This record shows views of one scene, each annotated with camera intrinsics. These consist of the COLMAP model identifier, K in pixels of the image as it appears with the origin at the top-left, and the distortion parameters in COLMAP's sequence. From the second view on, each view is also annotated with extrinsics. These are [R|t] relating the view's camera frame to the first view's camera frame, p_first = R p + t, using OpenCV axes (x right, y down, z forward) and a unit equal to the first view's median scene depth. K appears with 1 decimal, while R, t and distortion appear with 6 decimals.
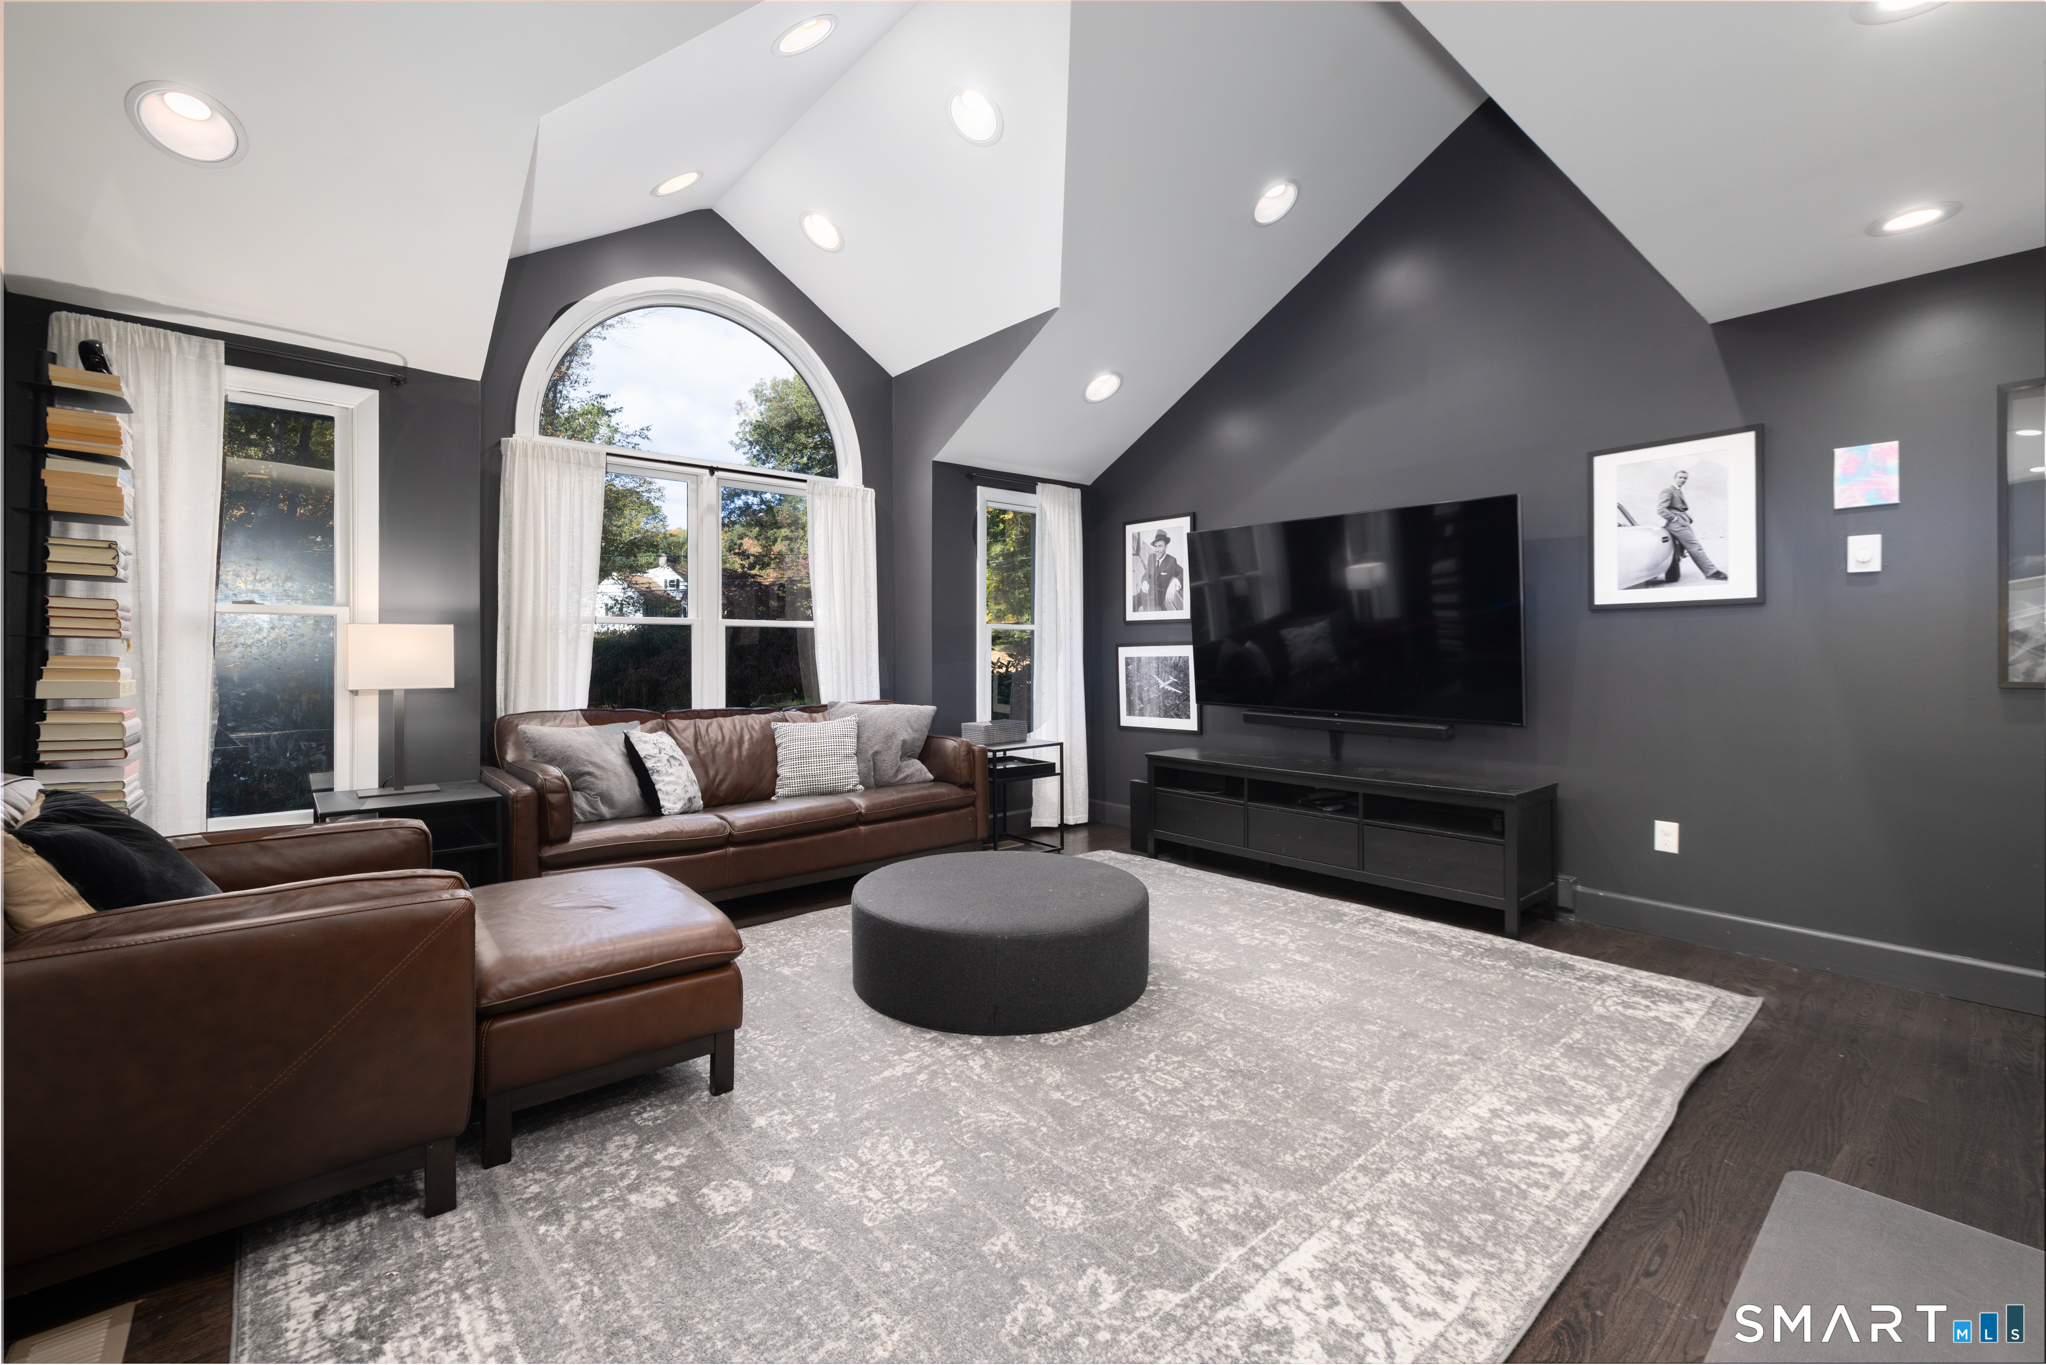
lens RADIAL K [[868.3, 0, 996.6], [0, 868.3, 640.9], [0, 0, 1]] dist [0.002126, -0.000355]
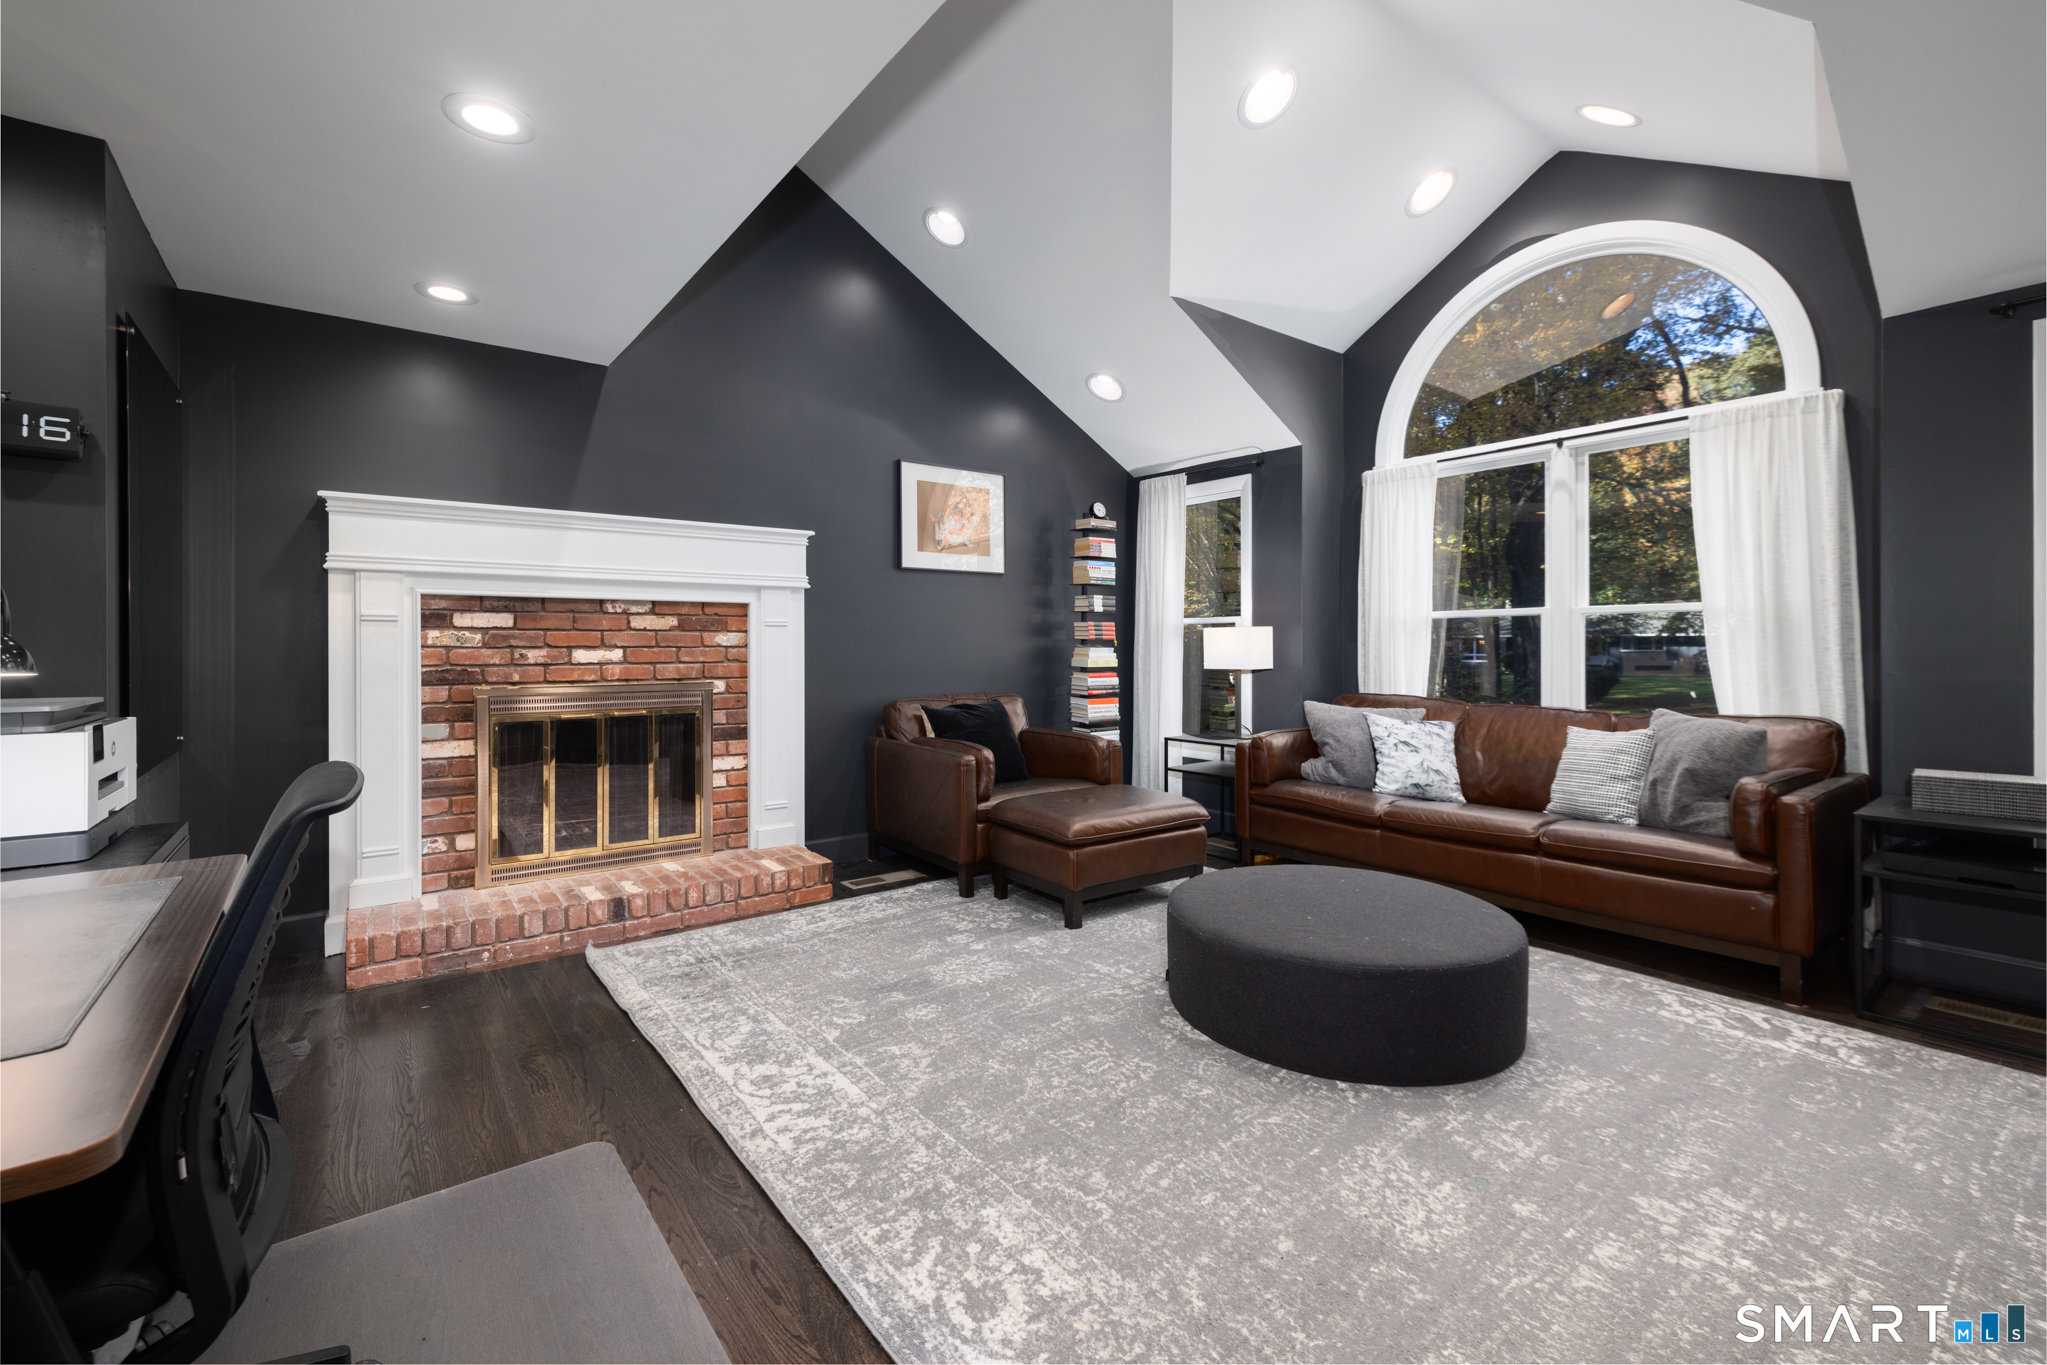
lens RADIAL K [[868.7, 0, 997.1], [0, 868.7, 640.9], [0, 0, 1]] dist [0.002126, -0.000355]
pose [[-0.067189, -0.004081, -0.997732, 1.326816], [0.017660, 0.999830, -0.005279, 0.008730], [0.997584, -0.017975, -0.067106, 1.037444]]
